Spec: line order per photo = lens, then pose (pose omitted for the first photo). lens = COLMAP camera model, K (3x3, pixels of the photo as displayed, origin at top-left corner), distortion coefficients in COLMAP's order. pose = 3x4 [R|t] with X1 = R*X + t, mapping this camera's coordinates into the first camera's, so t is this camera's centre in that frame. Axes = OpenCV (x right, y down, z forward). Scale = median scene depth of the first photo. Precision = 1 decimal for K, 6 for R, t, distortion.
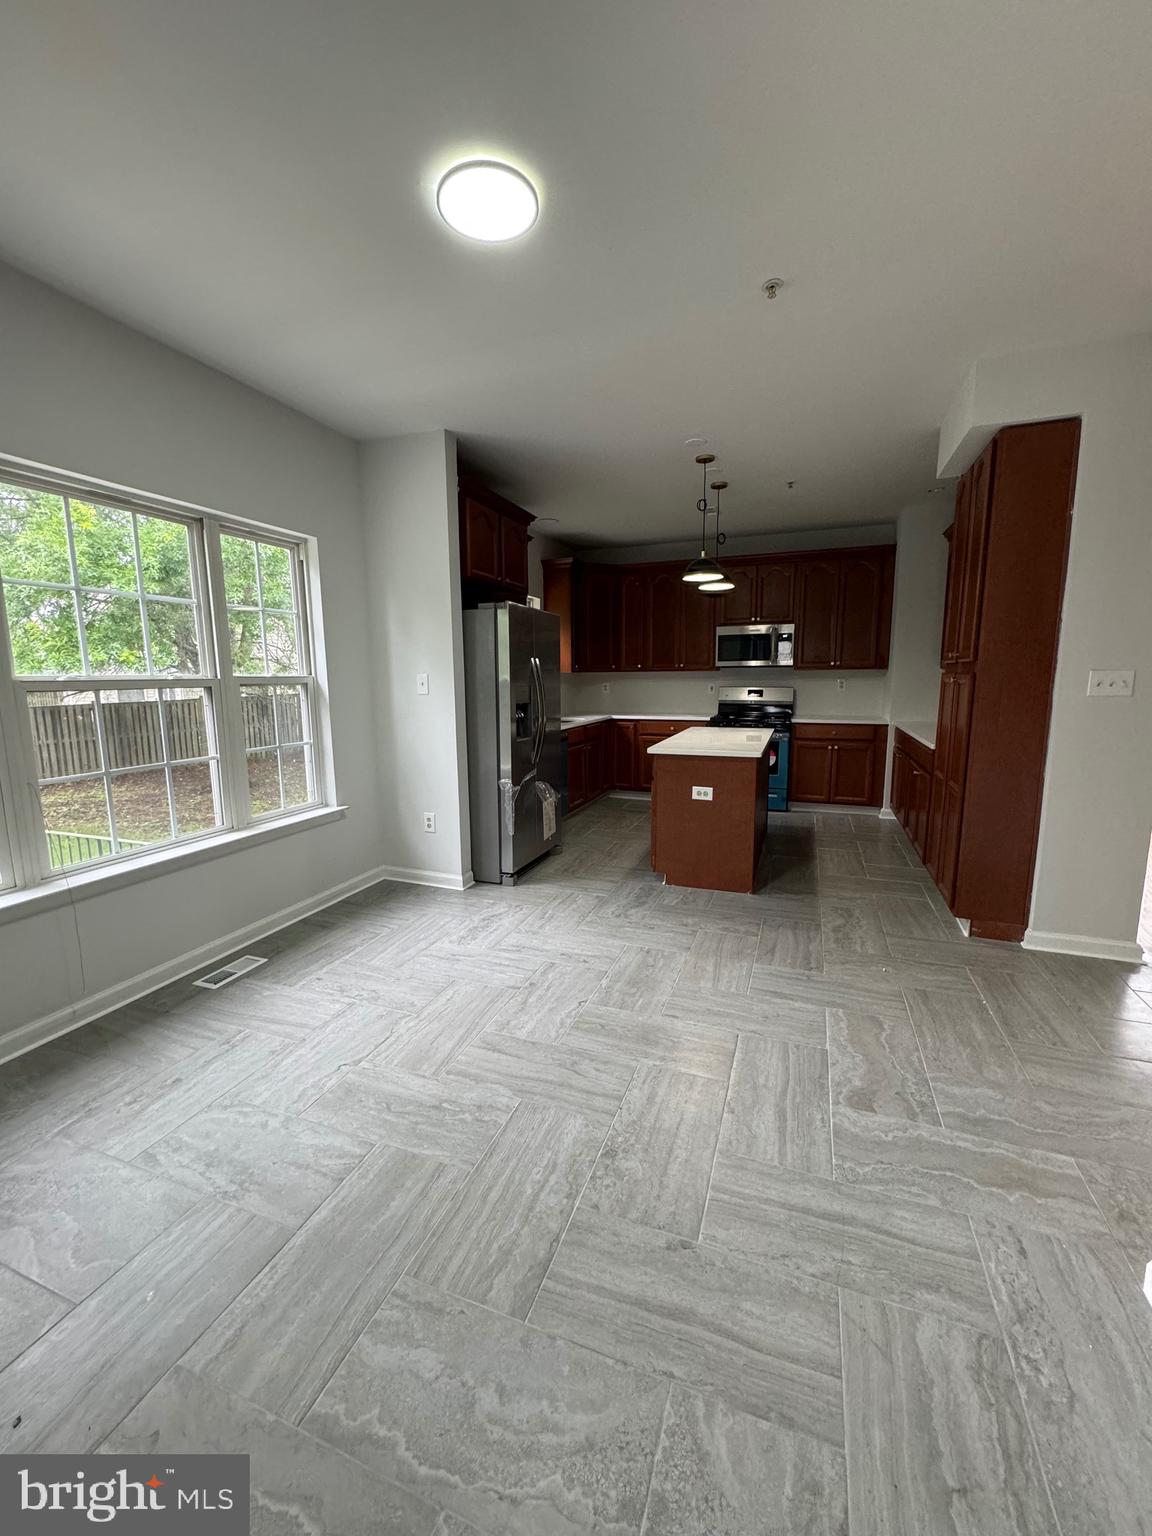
lens RADIAL K [[615.6, 0, 576.0], [0, 615.6, 768.0], [0, 0, 1]] dist [-0.002119, -0.000078]
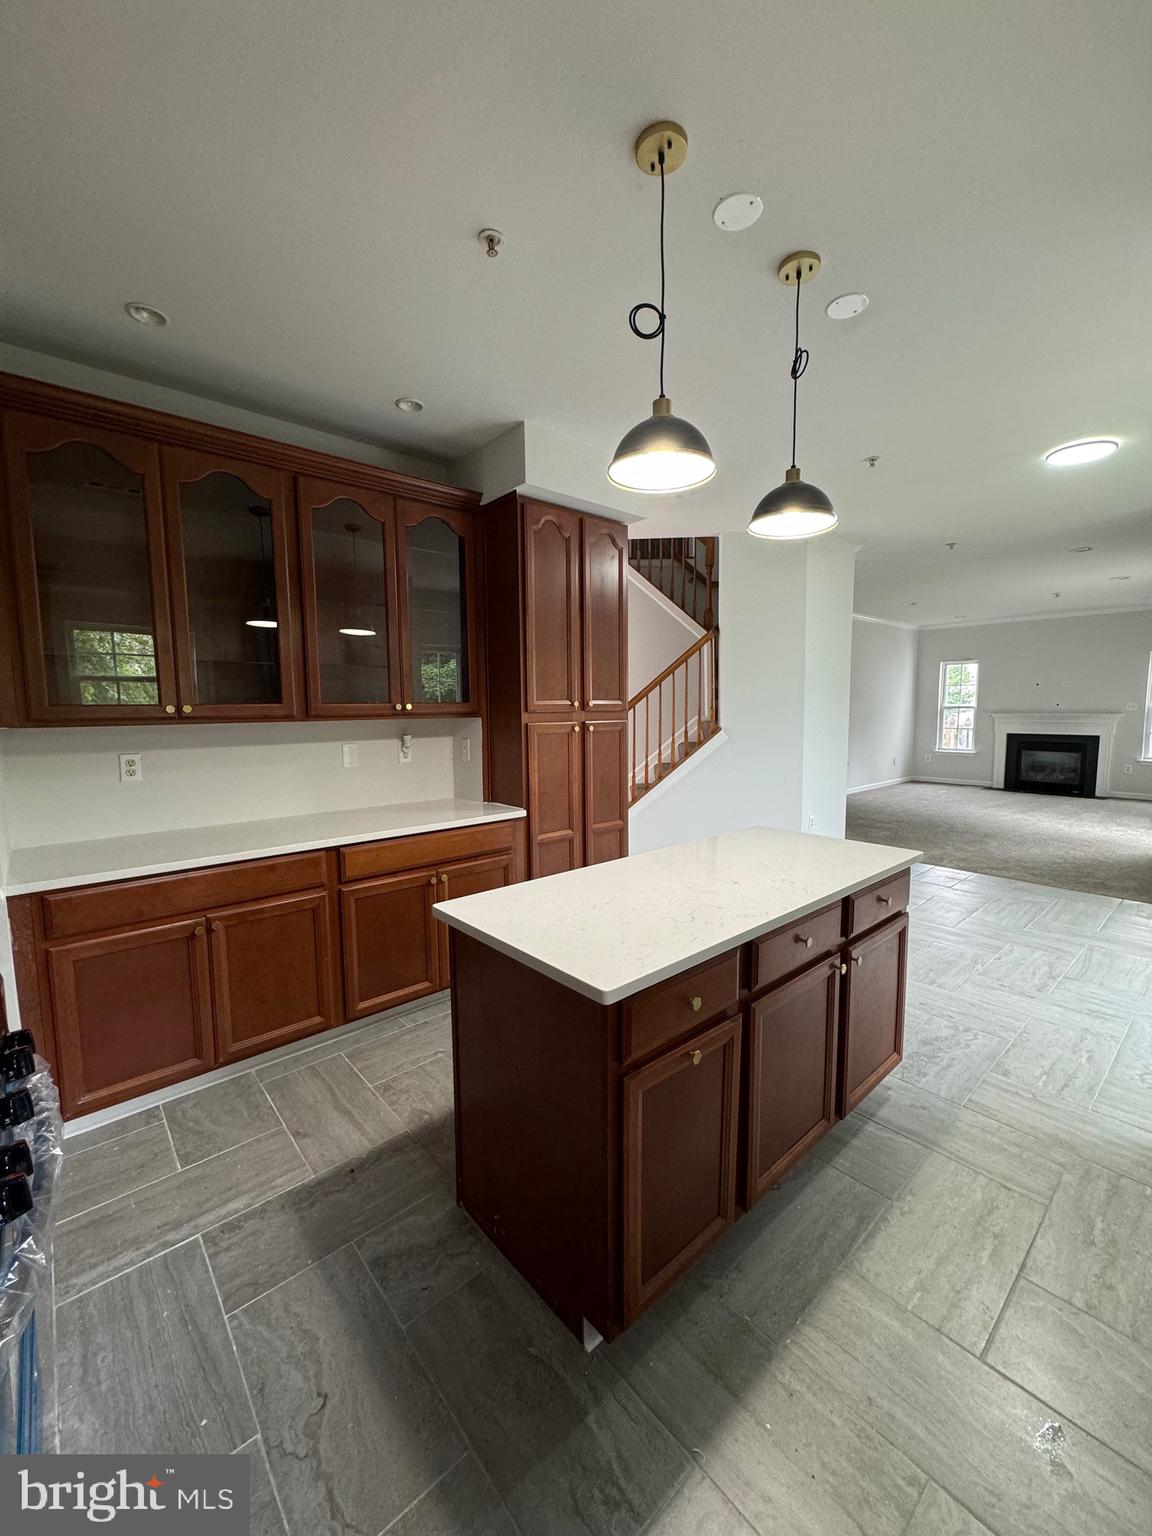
lens RADIAL K [[615.6, 0, 576.0], [0, 615.6, 768.0], [0, 0, 1]] dist [-0.002119, -0.000078]
pose [[-0.883341, -0.029831, 0.467781, 0.127373], [0.089501, 0.968877, 0.230797, -0.253185], [-0.460107, 0.245739, -0.853178, 1.517141]]
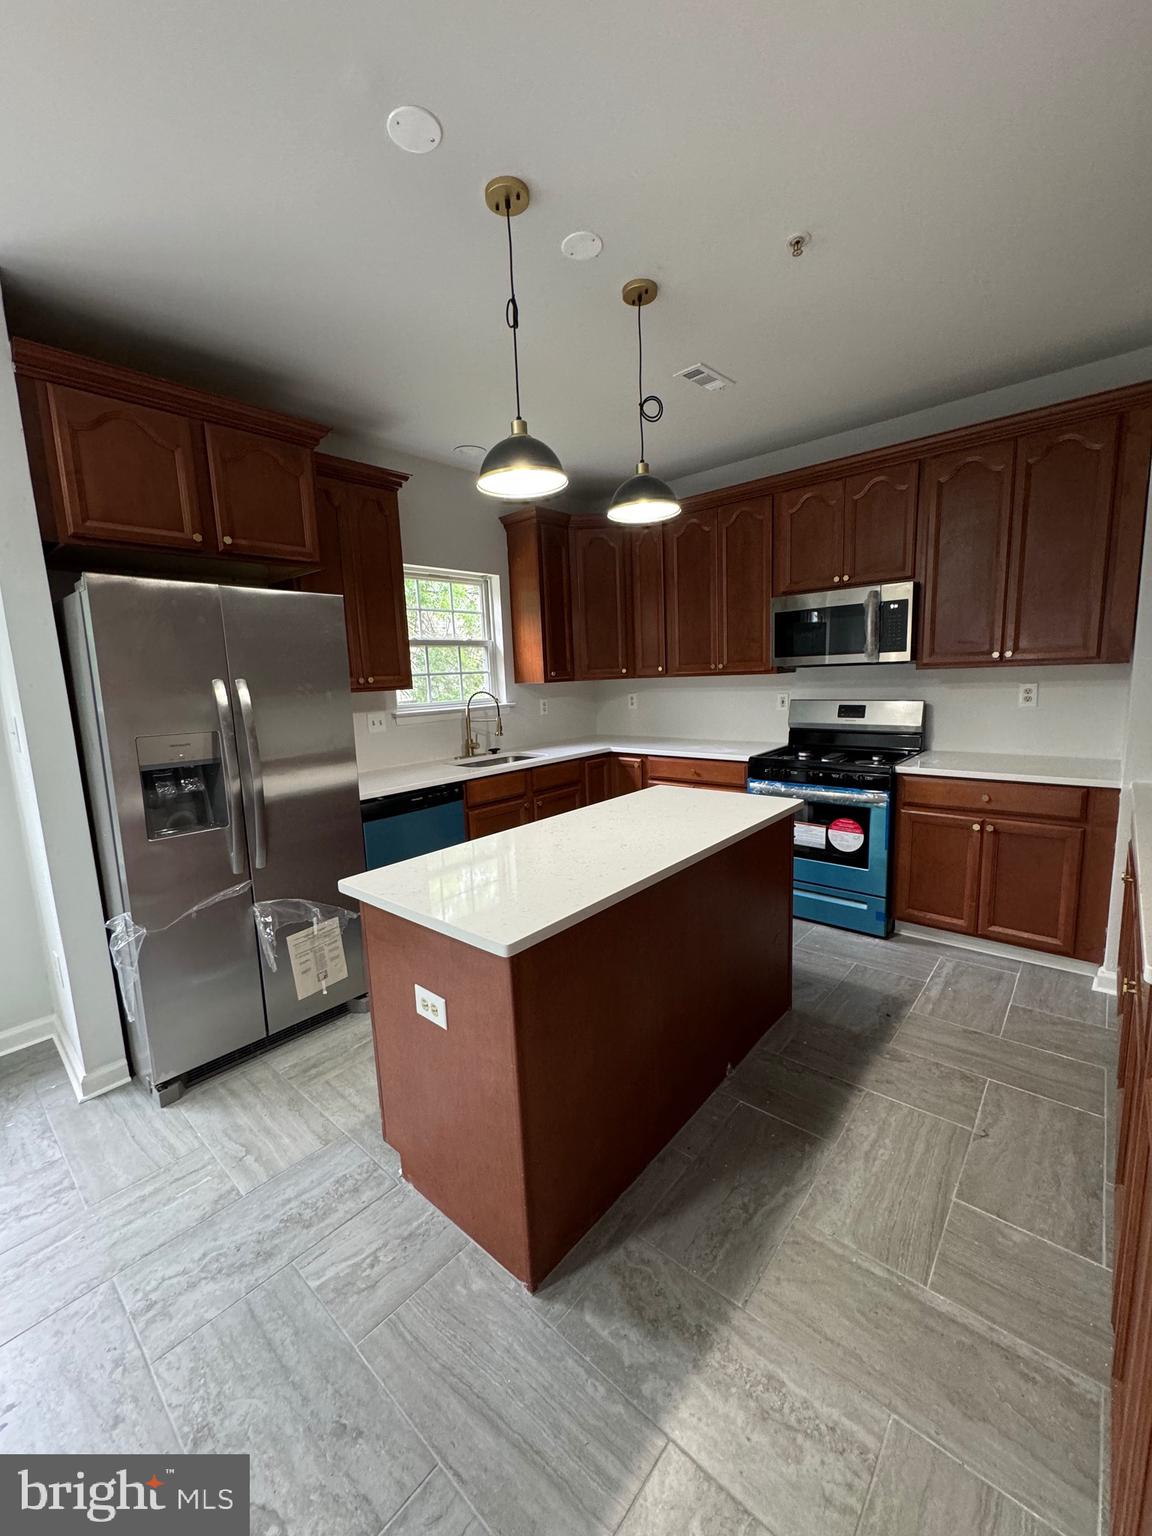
lens RADIAL K [[615.6, 0, 576.0], [0, 615.6, 768.0], [0, 0, 1]] dist [-0.002119, -0.000078]
pose [[0.937496, 0.025864, -0.347035, 0.398209], [-0.022207, 0.999648, 0.014511, -0.113922], [0.347288, -0.005897, 0.937740, 0.602948]]
